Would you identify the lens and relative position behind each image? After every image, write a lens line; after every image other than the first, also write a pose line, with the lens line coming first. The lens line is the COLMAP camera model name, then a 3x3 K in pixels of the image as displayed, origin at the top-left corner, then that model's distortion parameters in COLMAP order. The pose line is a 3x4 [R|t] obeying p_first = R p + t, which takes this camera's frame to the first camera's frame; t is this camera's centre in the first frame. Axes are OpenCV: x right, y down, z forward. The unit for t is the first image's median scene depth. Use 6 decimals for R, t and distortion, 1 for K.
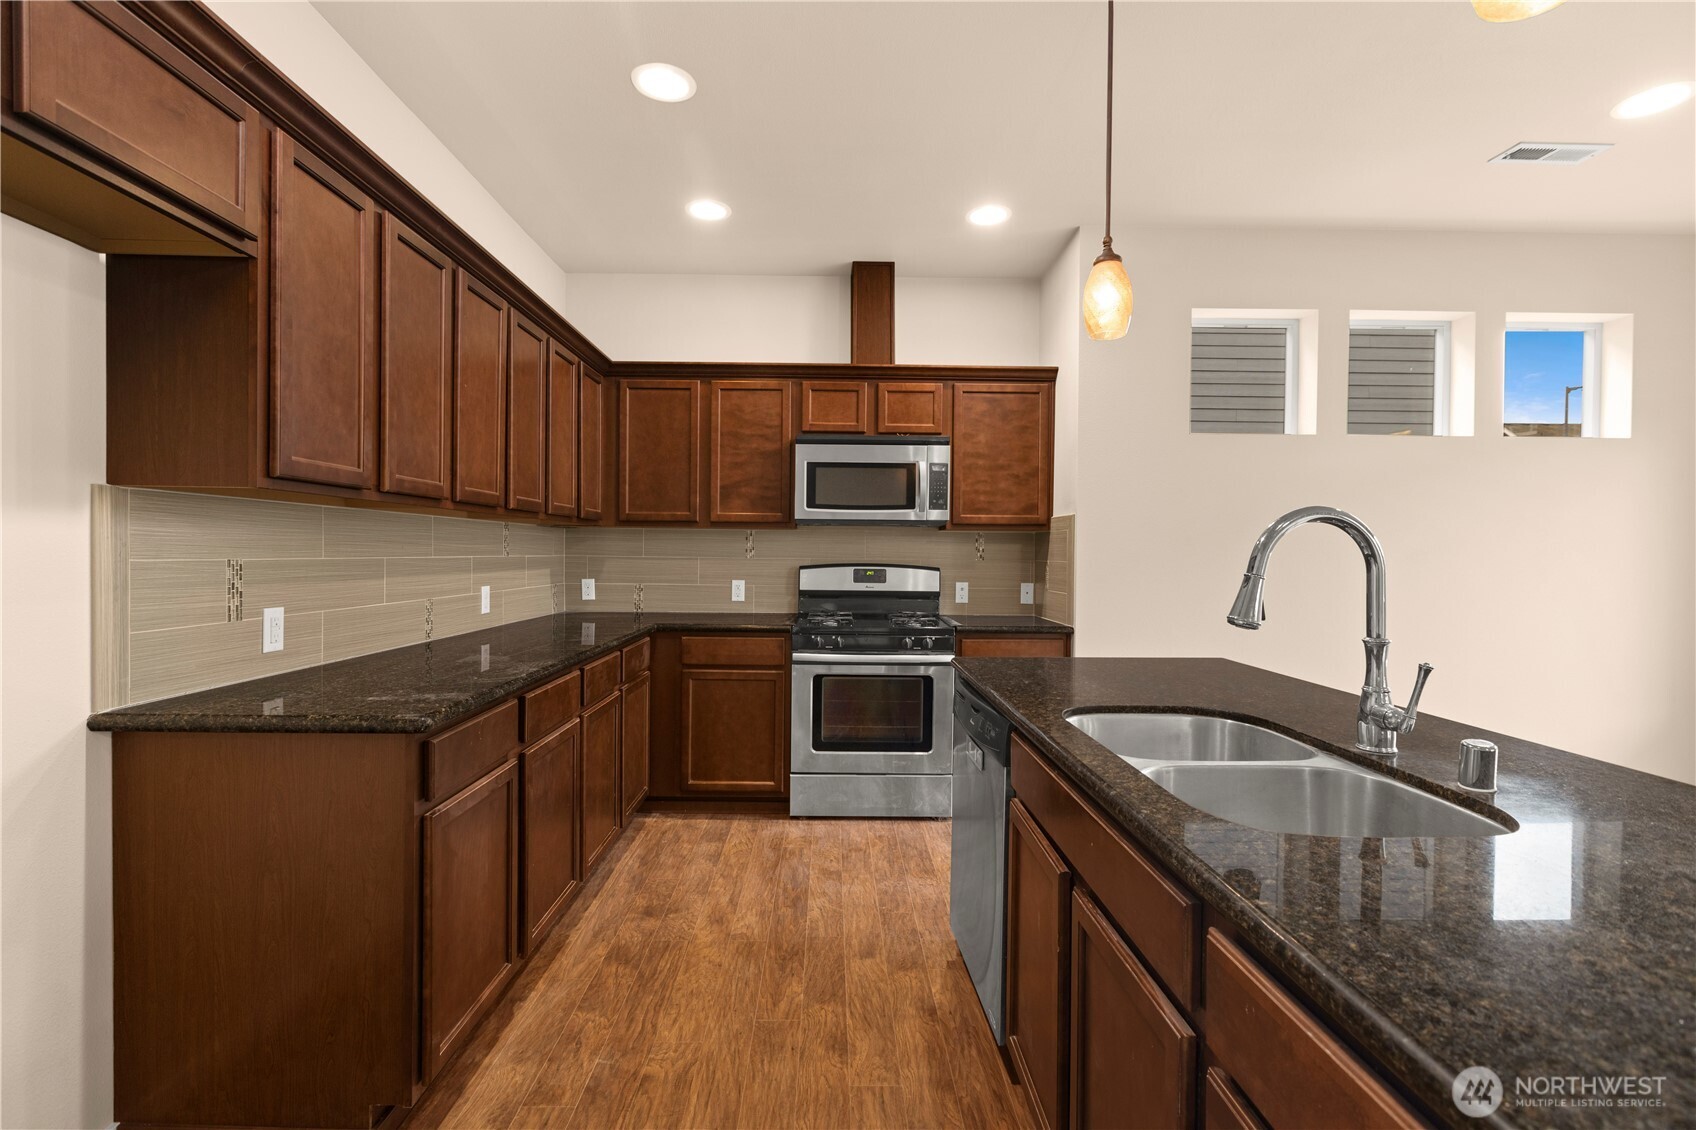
lens RADIAL K [[776.2, 0, 844.4], [0, 776.2, 556.3], [0, 0, 1]] dist [0.008946, -0.000180]
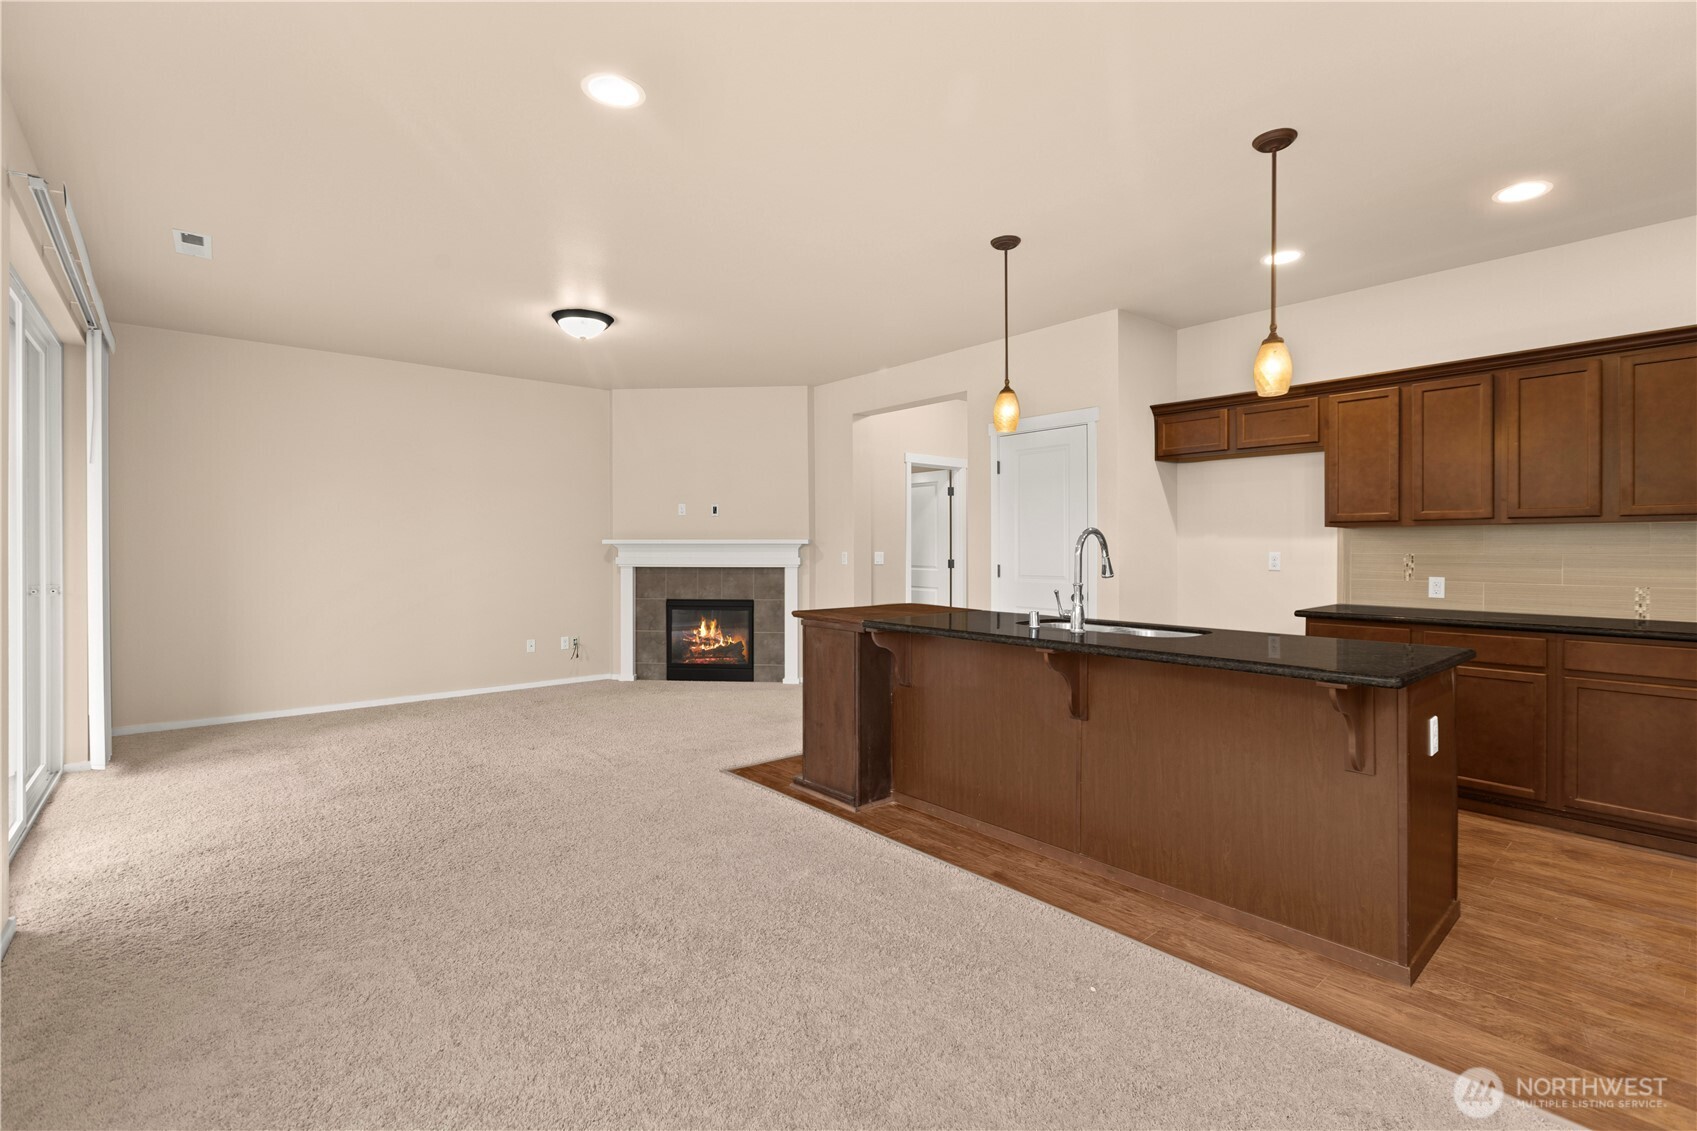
lens RADIAL K [[776.7, 0, 832.5], [0, 776.7, 555.4], [0, 0, 1]] dist [0.008946, -0.000180]
pose [[-0.771611, 0.001085, -0.636094, 0.975116], [-0.008872, 0.999883, 0.012468, -0.002165], [0.636033, 0.015264, -0.771511, 0.837743]]
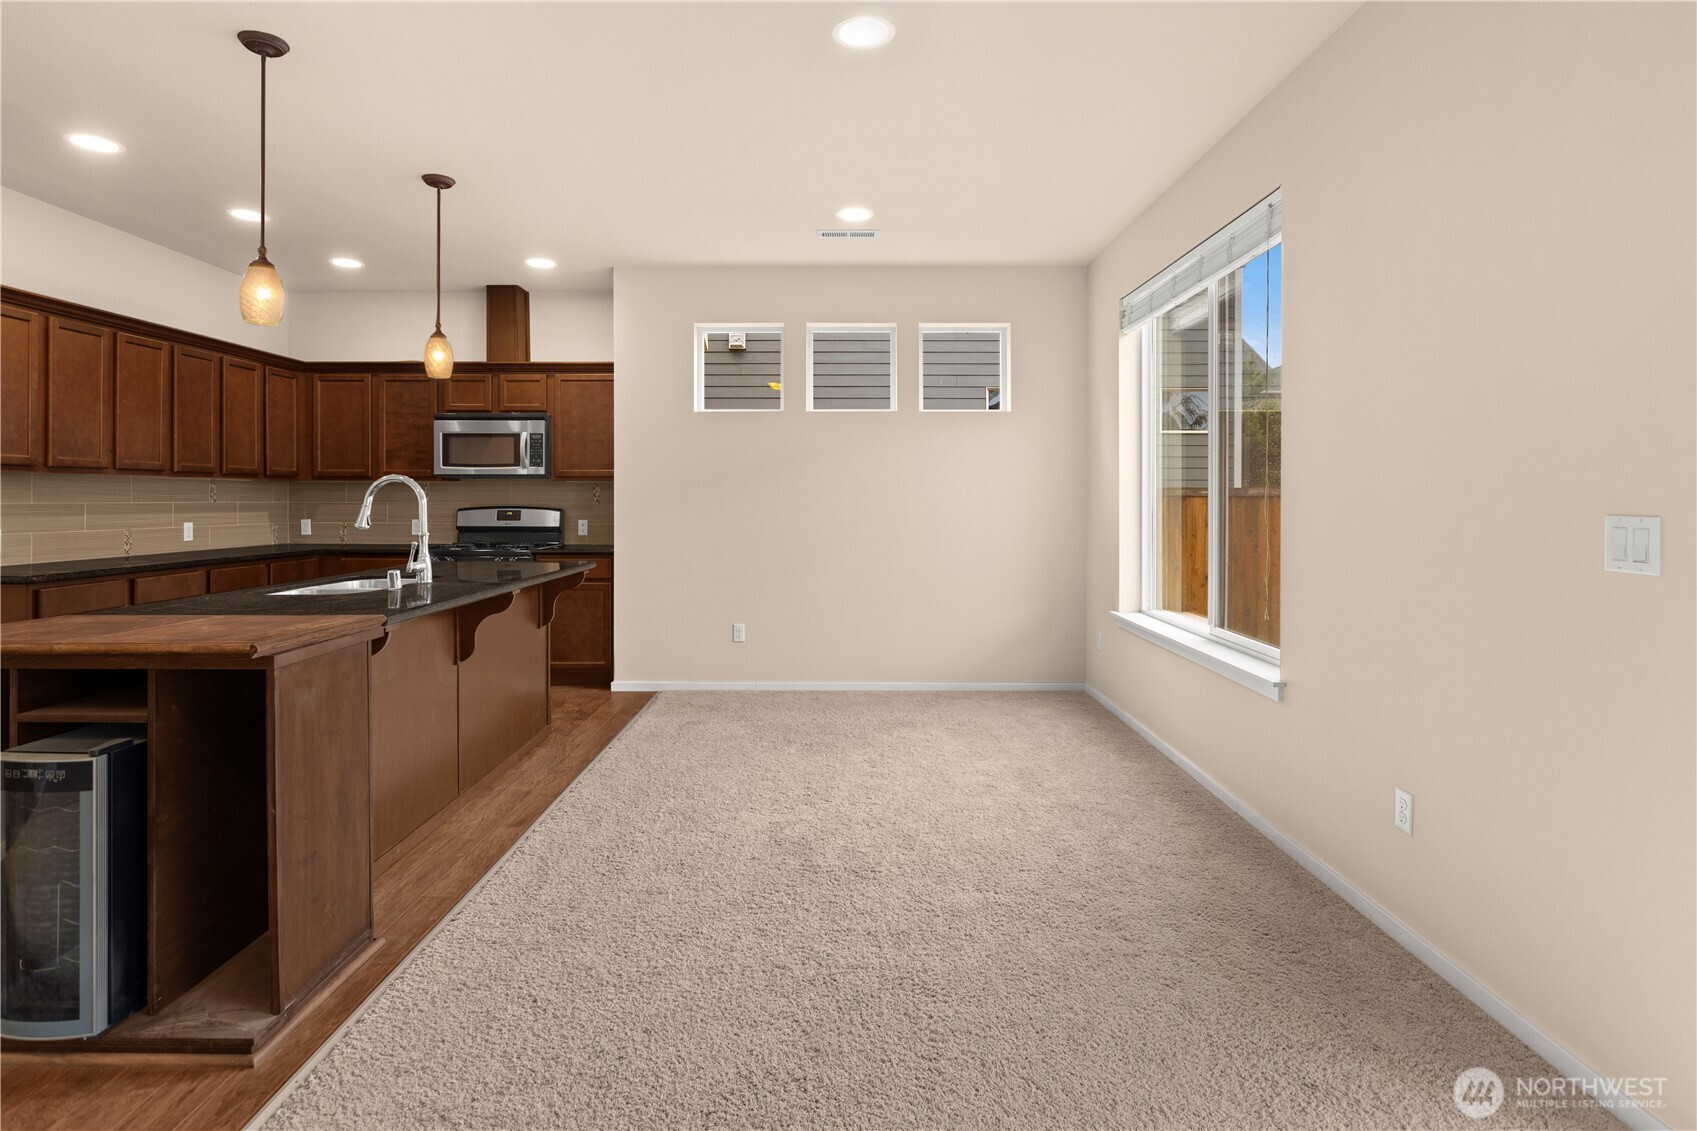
lens RADIAL K [[851.3, 0, 836.4], [0, 851.3, 505.6], [0, 0, 1]] dist [-0.001646, -0.001853]
pose [[0.999794, -0.008133, -0.018619, 0.681663], [0.008160, 0.999966, 0.001342, 0.011799], [0.018608, -0.001494, 0.999826, -0.507606]]
